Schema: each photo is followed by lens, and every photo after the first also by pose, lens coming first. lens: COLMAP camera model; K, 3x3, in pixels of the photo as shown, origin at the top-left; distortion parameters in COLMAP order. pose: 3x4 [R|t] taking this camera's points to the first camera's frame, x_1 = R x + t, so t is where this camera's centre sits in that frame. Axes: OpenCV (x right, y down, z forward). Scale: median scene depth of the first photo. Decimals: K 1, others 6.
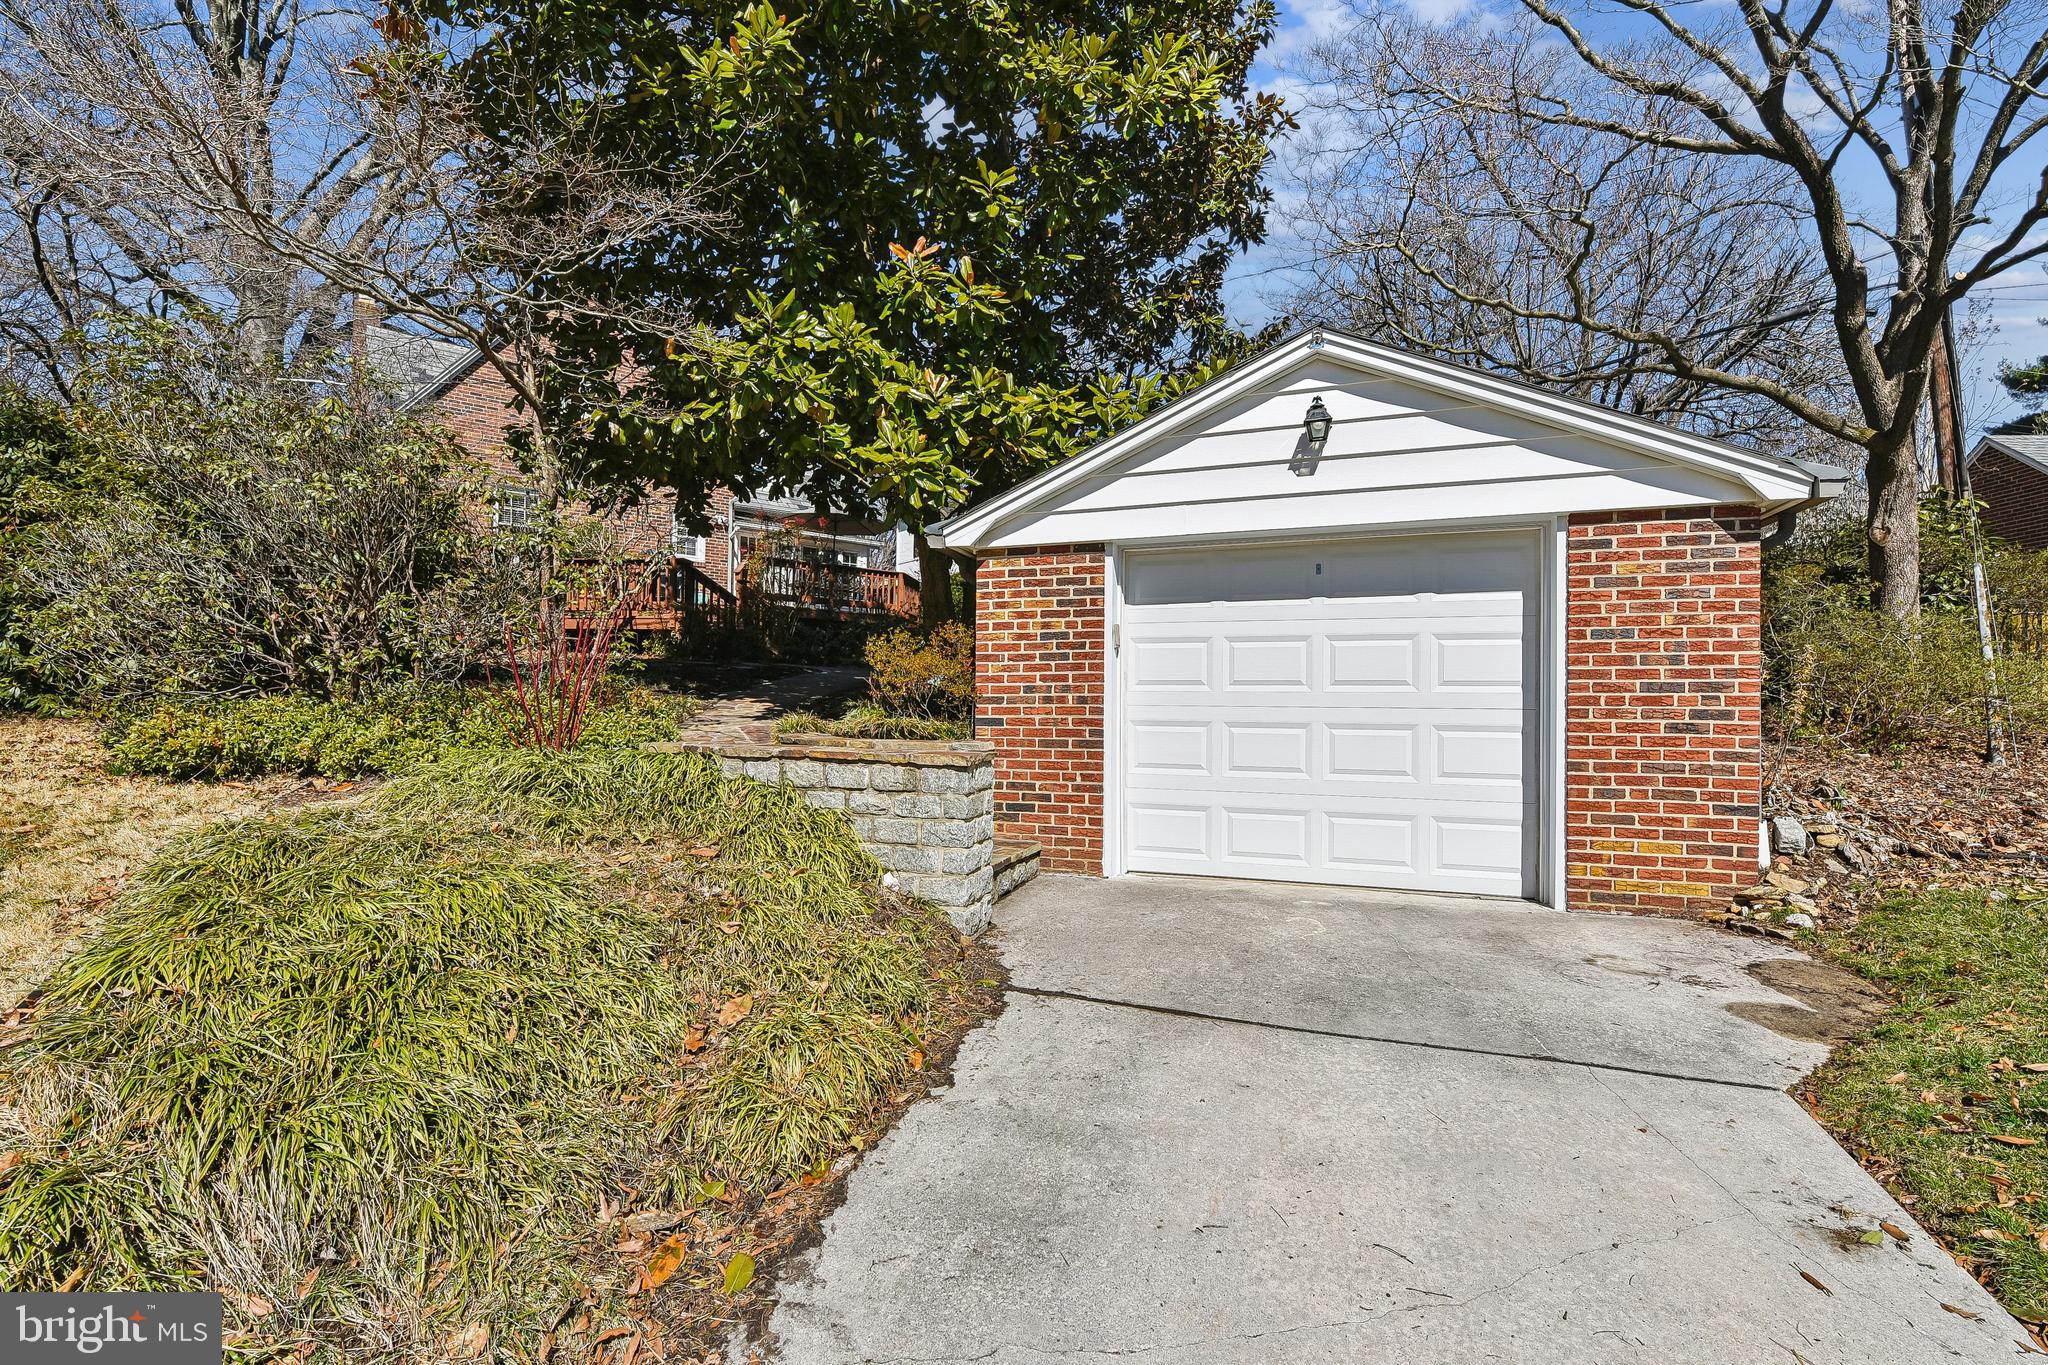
lens RADIAL K [[893.9, 0, 1022.5], [0, 893.9, 693.2], [0, 0, 1]] dist [-0.000413, -0.009212]
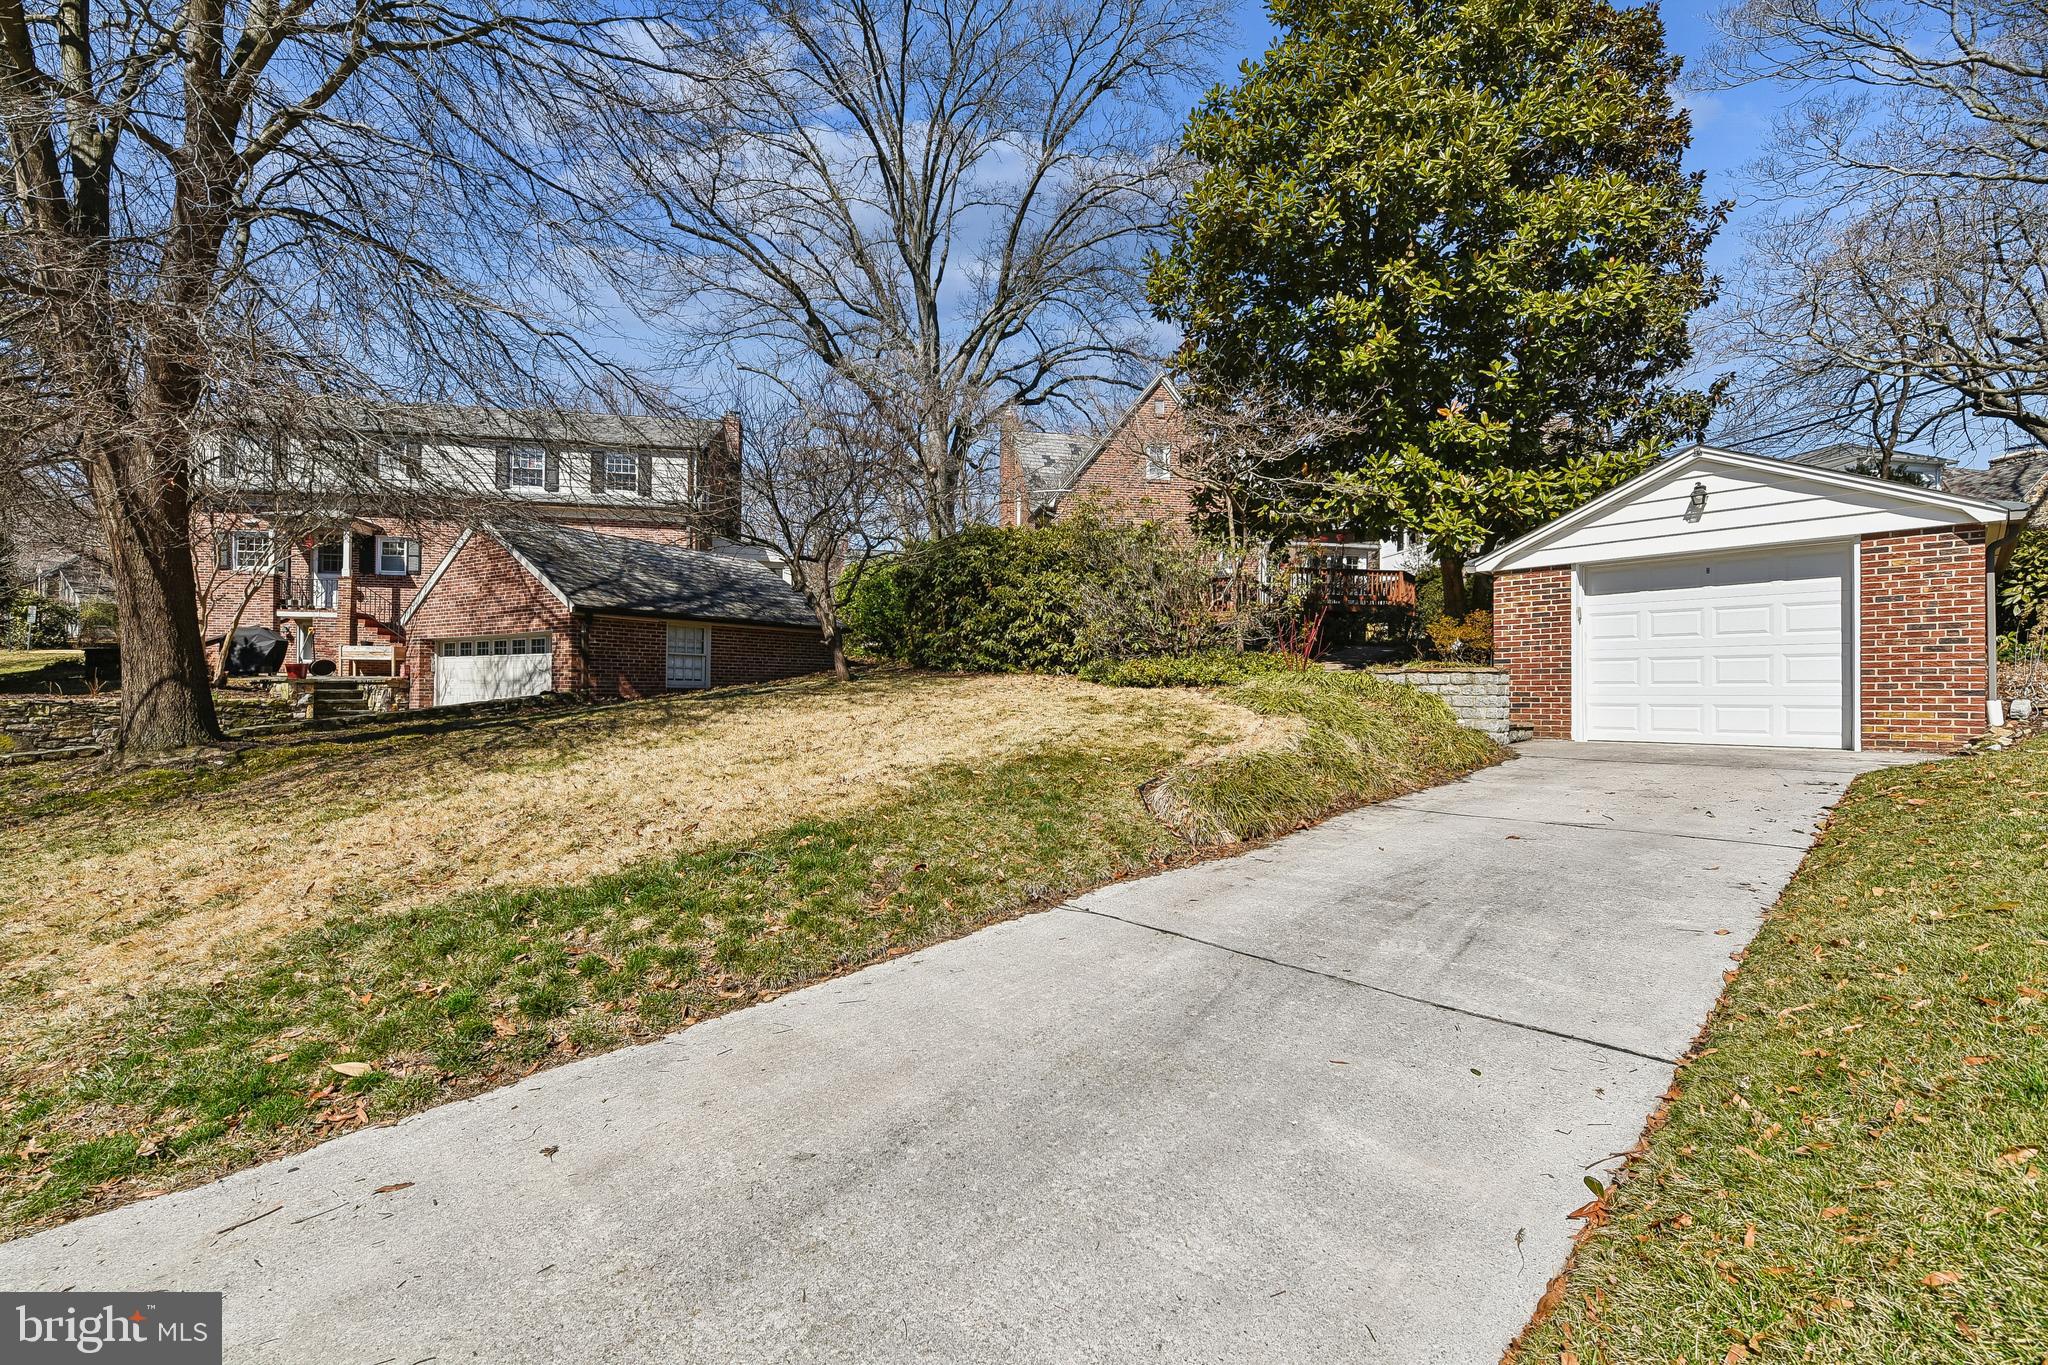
lens RADIAL K [[893.9, 0, 1022.5], [0, 893.9, 693.2], [0, 0, 1]] dist [-0.000413, -0.009212]
pose [[0.880492, -0.007770, -0.473998, -0.039306], [0.011654, 0.999918, 0.005257, 0.087056], [0.473918, -0.010153, 0.880510, -1.299739]]
